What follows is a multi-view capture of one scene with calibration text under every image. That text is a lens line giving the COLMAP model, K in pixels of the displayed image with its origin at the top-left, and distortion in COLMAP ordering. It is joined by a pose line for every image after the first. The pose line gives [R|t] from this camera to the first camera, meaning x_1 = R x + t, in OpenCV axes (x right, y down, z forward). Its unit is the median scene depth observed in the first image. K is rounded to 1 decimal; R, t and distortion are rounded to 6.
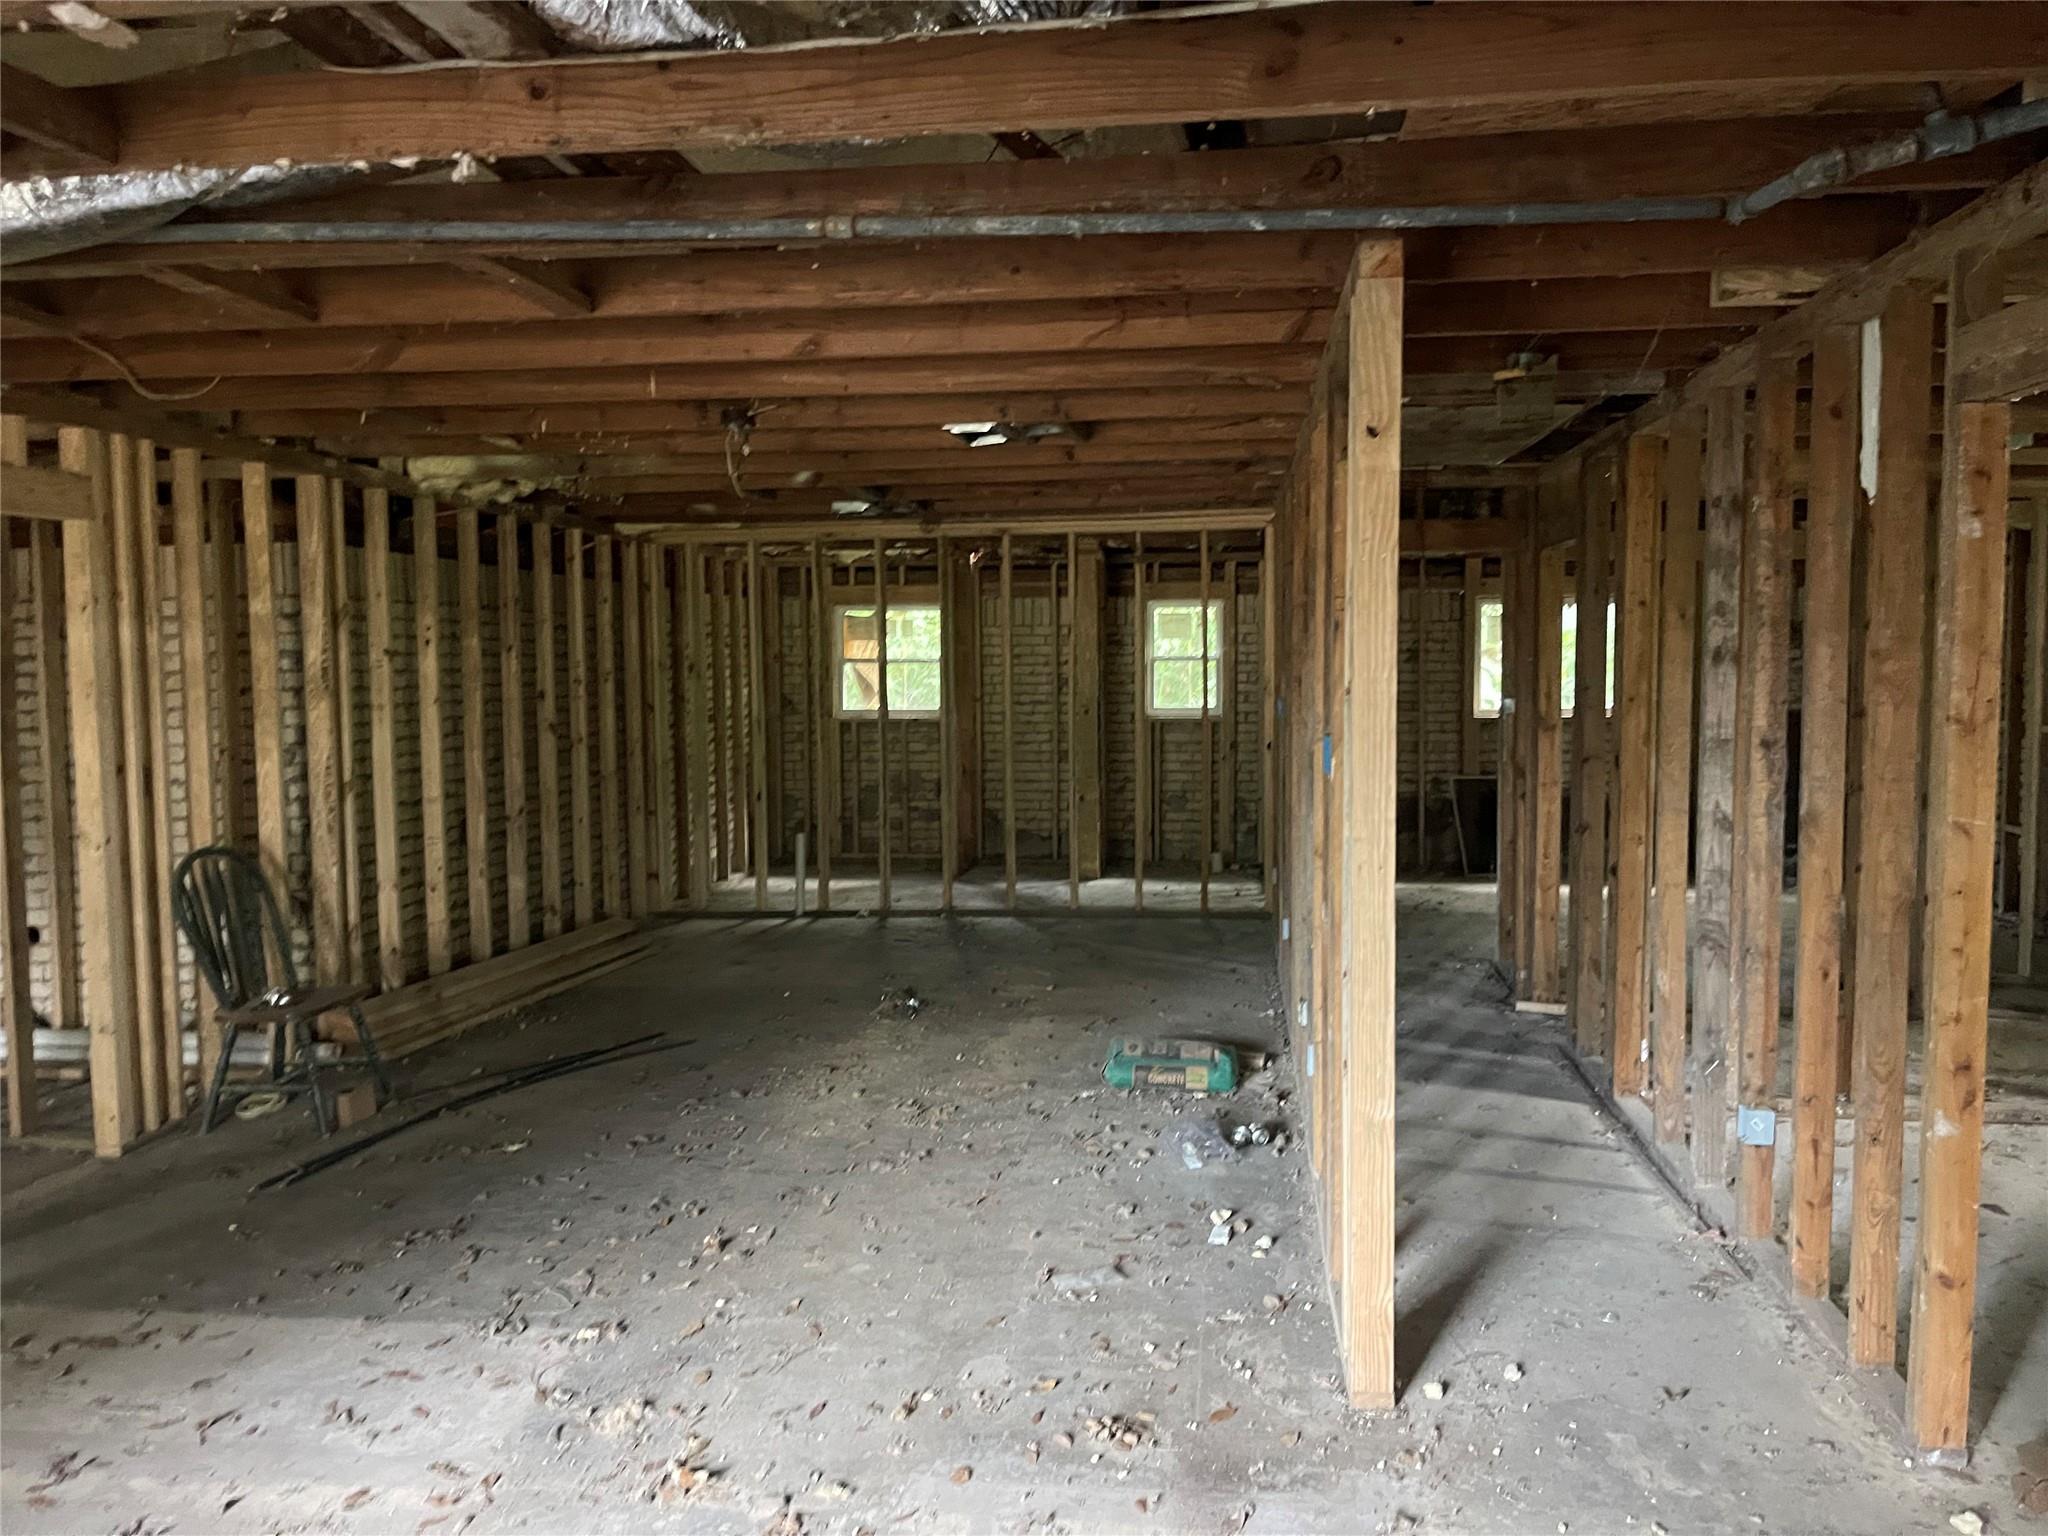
lens RADIAL K [[1560.4, 0, 1077.2], [0, 1560.4, 750.6], [0, 0, 1]] dist [0.082574, -0.105574]
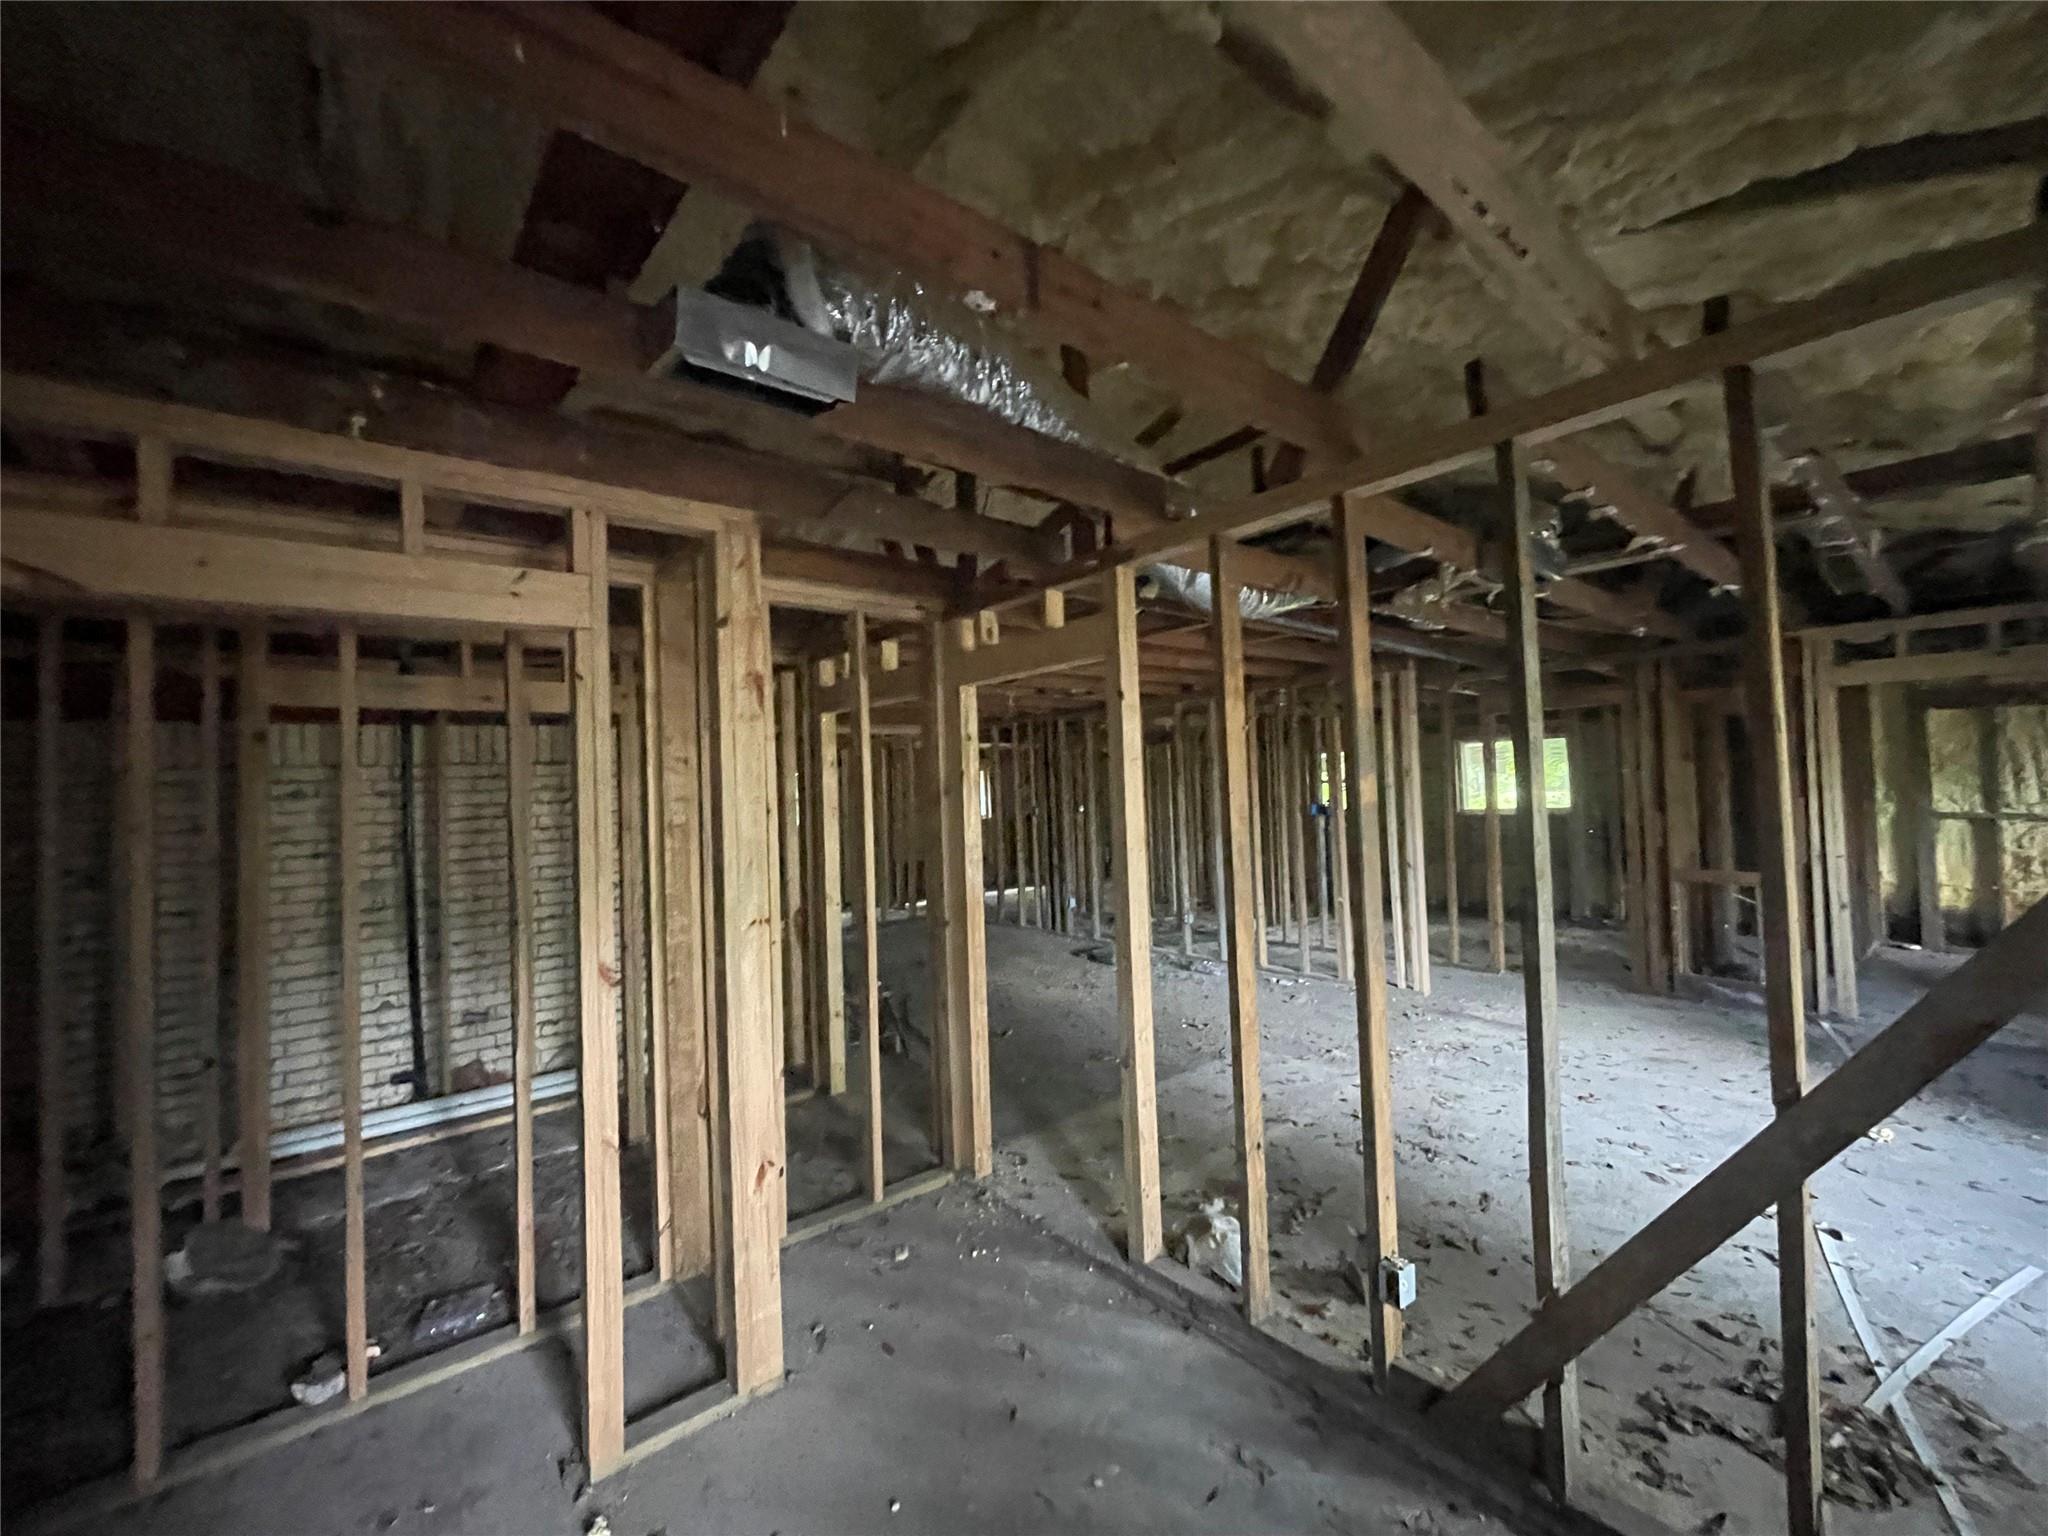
lens RADIAL K [[814.8, 0, 1014.7], [0, 814.8, 773.2], [0, 0, 1]] dist [-0.006519, 0.000198]
pose [[0.705586, -0.003564, 0.708615, -9.577519], [0.078601, 0.994210, -0.073265, -0.019058], [-0.704251, 0.107393, 0.701781, 1.983453]]
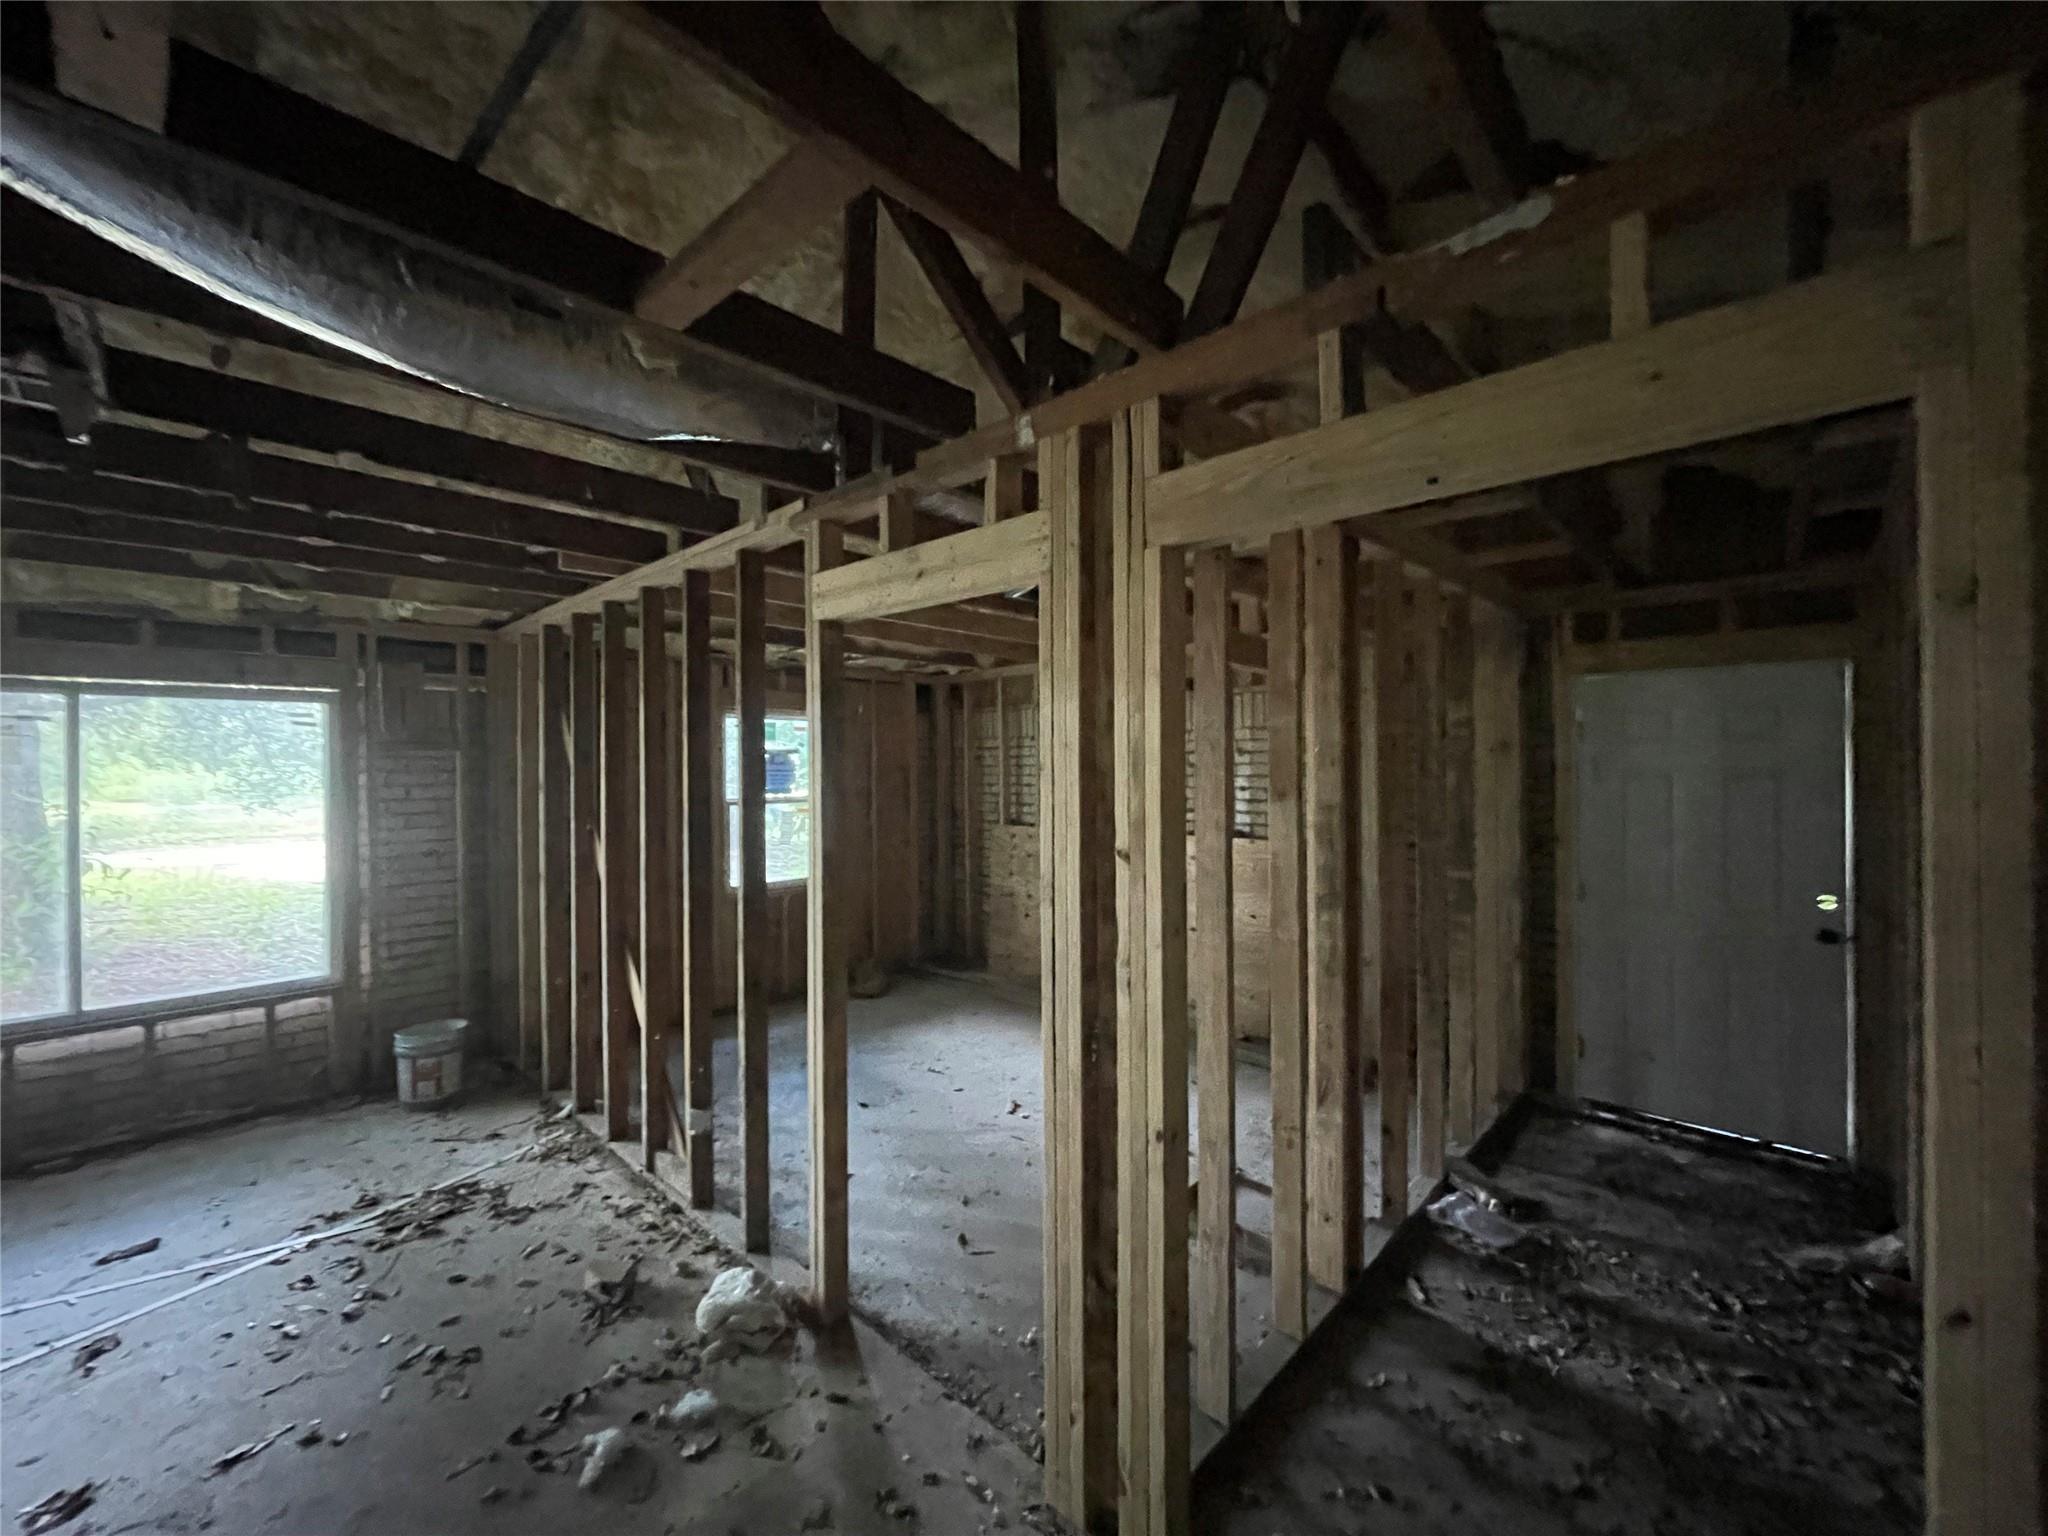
lens RADIAL K [[814.8, 0, 1021.1], [0, 814.8, 762.2], [0, 0, 1]] dist [-0.006519, 0.000198]
pose [[-0.591353, 0.010235, -0.806348, -3.028151], [-0.038664, 0.998410, 0.041028, -0.522514], [0.805486, 0.055439, -0.590016, 8.108436]]
